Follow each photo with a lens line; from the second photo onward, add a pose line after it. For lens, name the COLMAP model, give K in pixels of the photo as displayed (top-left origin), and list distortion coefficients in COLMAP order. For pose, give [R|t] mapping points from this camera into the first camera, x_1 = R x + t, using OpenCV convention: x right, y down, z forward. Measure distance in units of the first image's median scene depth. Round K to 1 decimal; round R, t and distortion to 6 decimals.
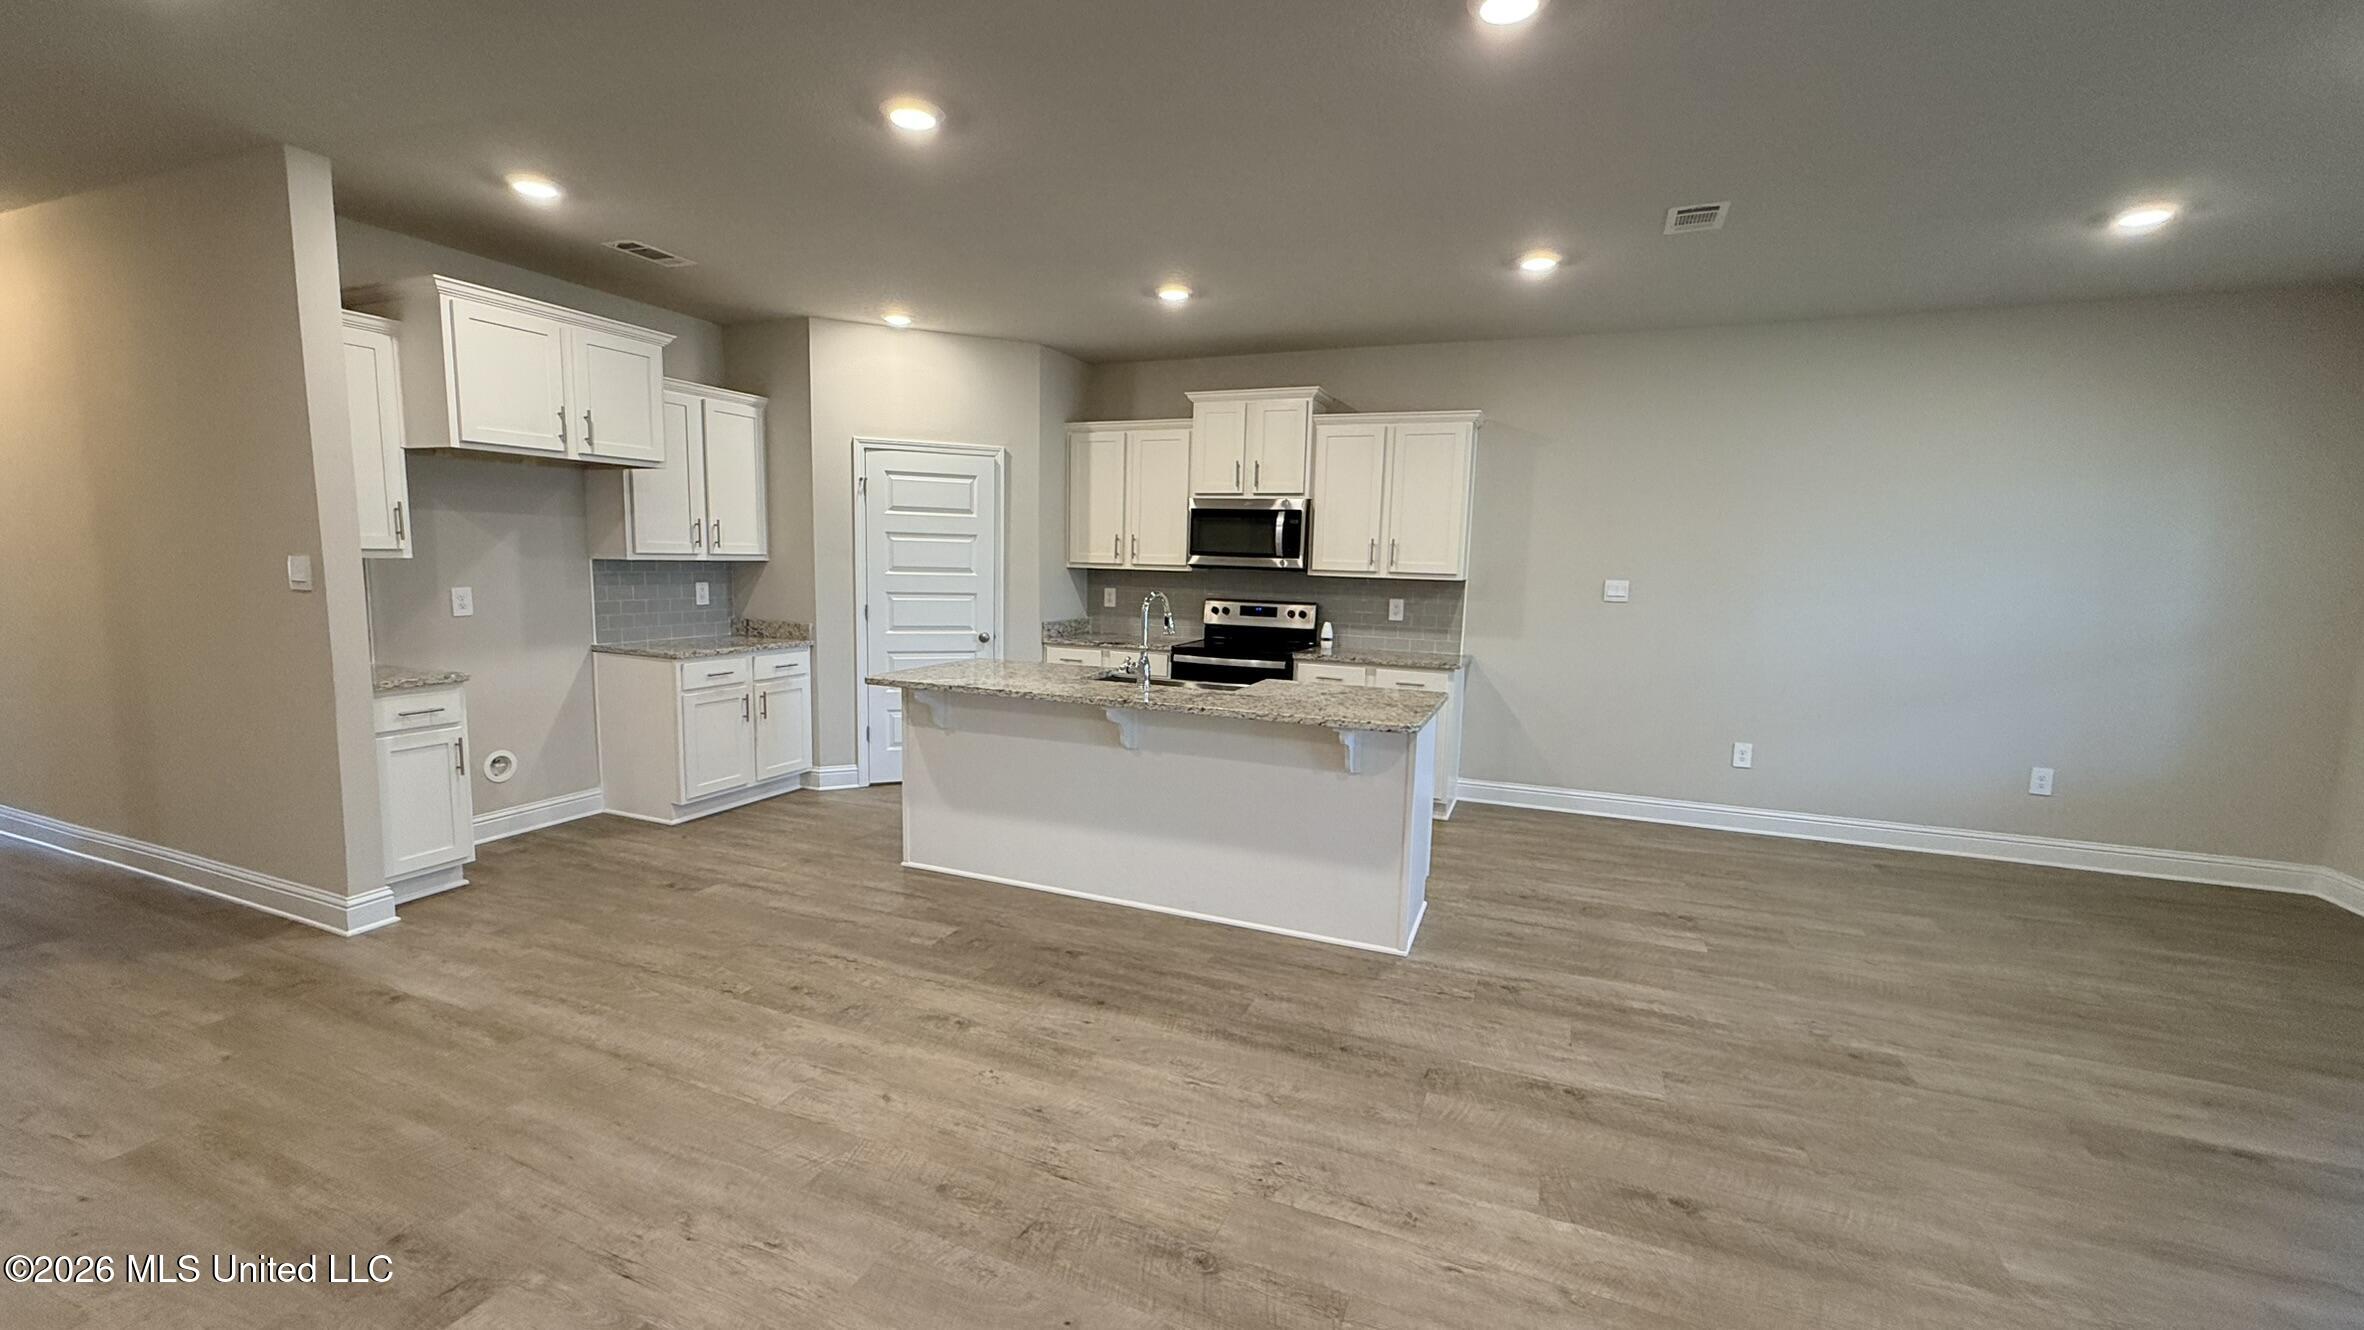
lens RADIAL K [[944.4, 0, 1174.2], [0, 944.4, 667.0], [0, 0, 1]] dist [0.001052, -0.000340]
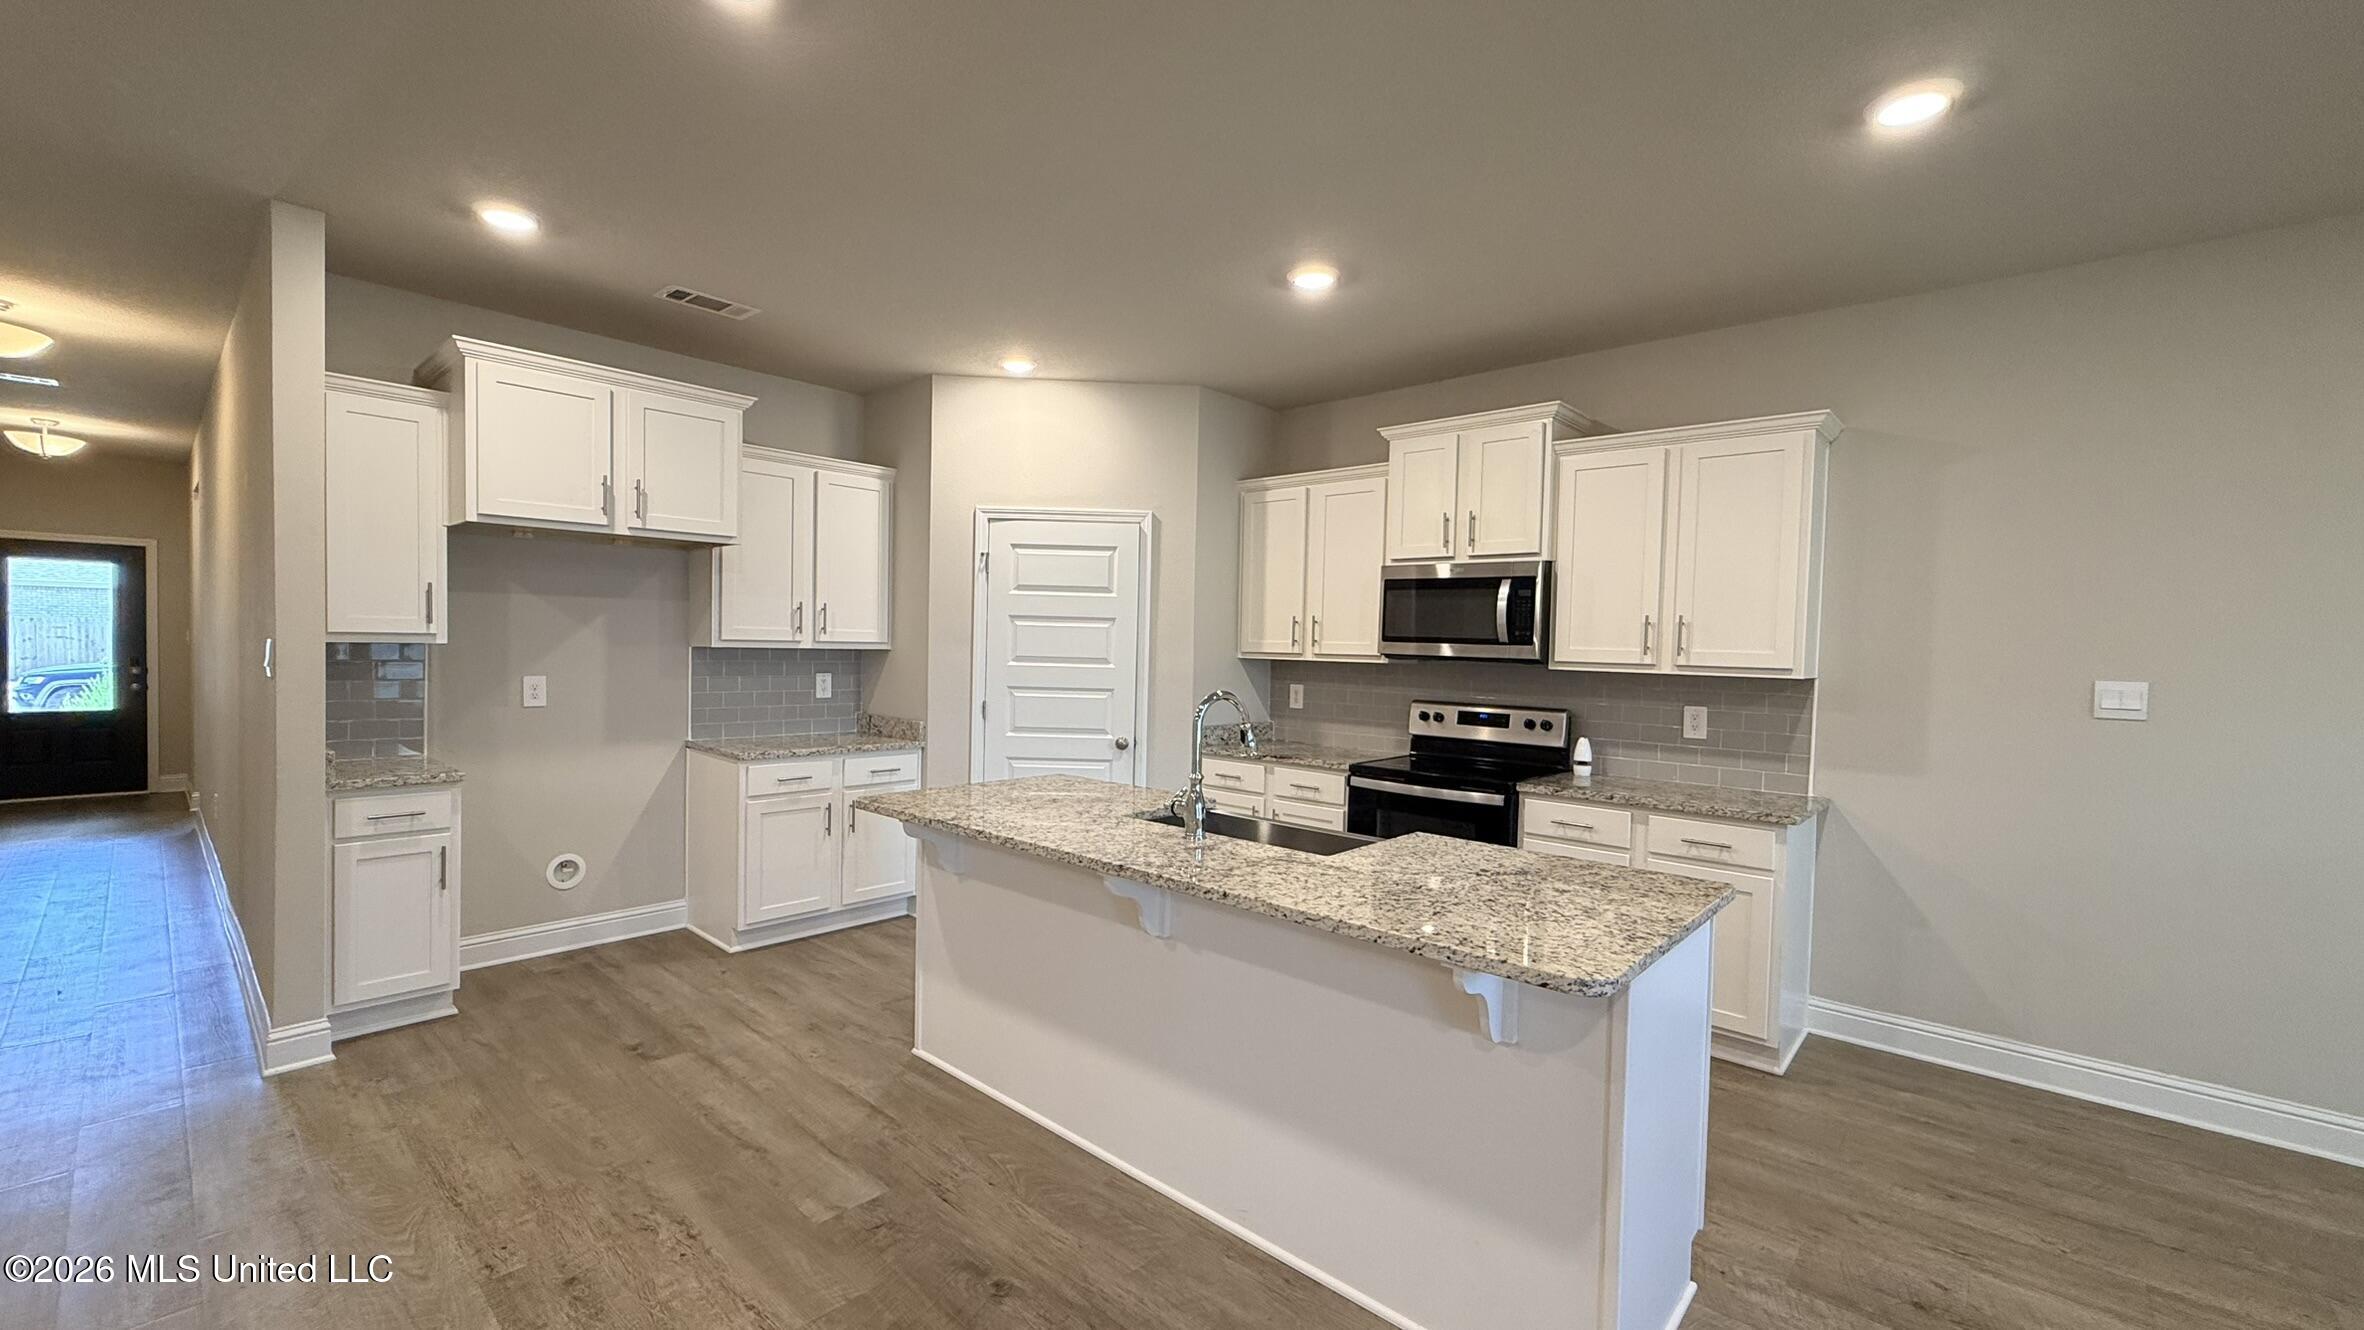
lens RADIAL K [[944.4, 0, 1174.5], [0, 944.4, 667.2], [0, 0, 1]] dist [0.001052, -0.000340]
pose [[0.940685, 0.005365, -0.339237, 0.129875], [-0.039274, 0.994875, -0.093169, -0.025734], [0.336999, 0.100965, 0.936076, 0.283621]]
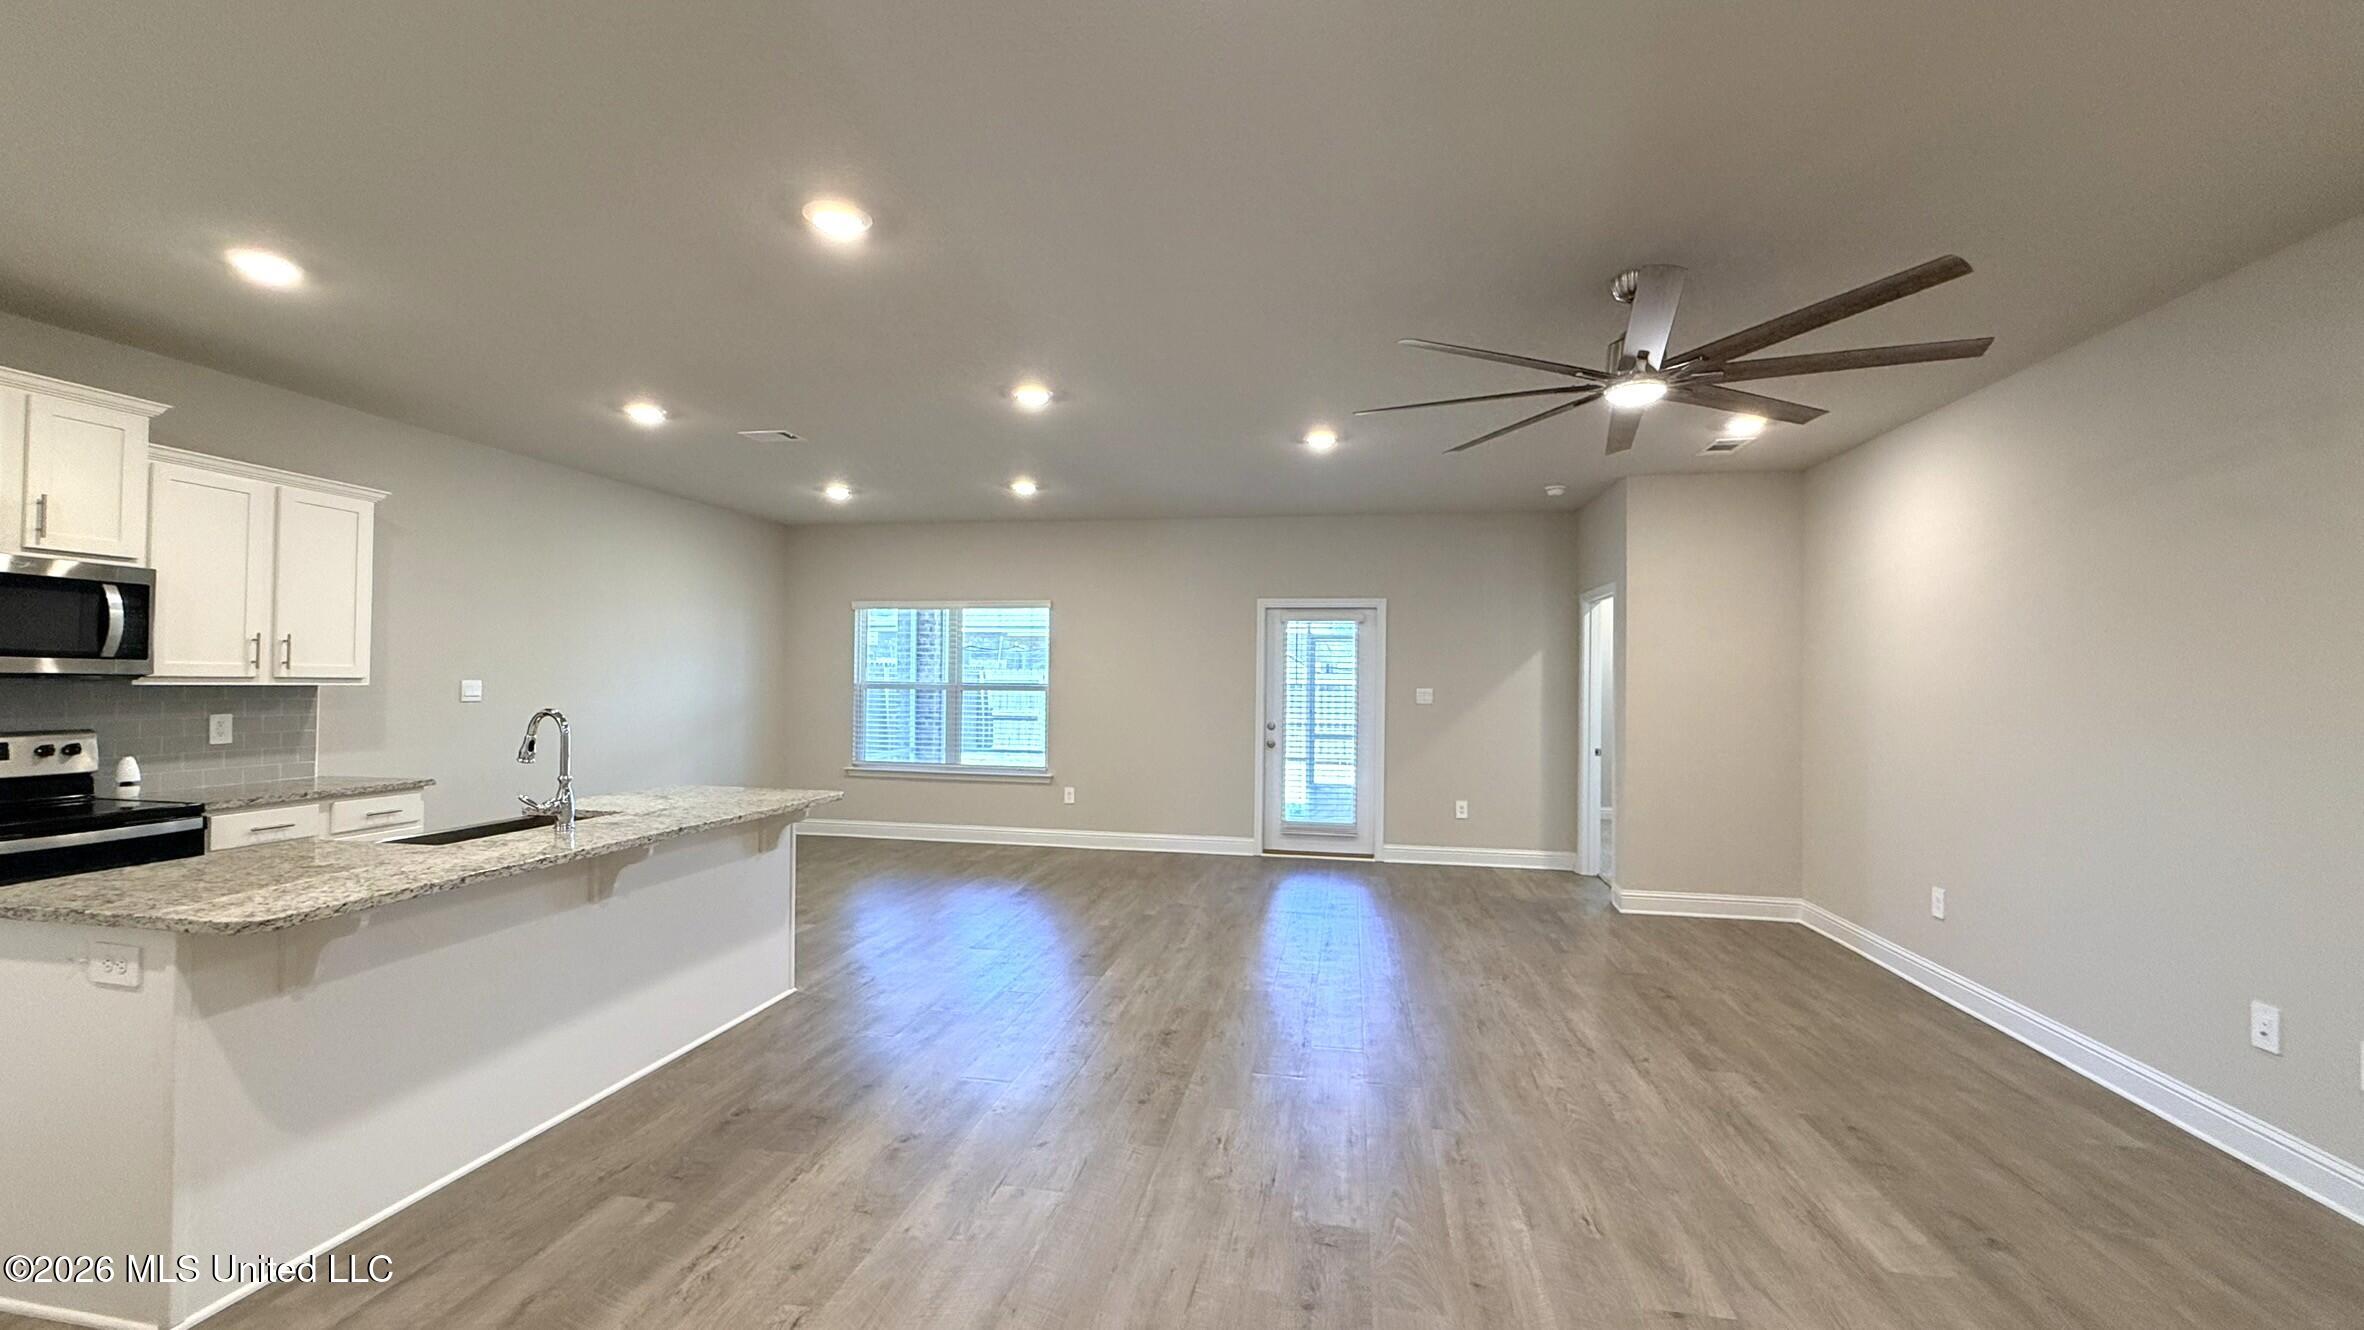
lens RADIAL K [[944.4, 0, 1175.8], [0, 944.4, 662.2], [0, 0, 1]] dist [0.001052, -0.000340]
pose [[-0.207878, -0.008752, 0.978116, -0.693984], [0.096768, 0.994871, 0.029468, -0.069257], [-0.973356, 0.100775, -0.205965, 0.485757]]
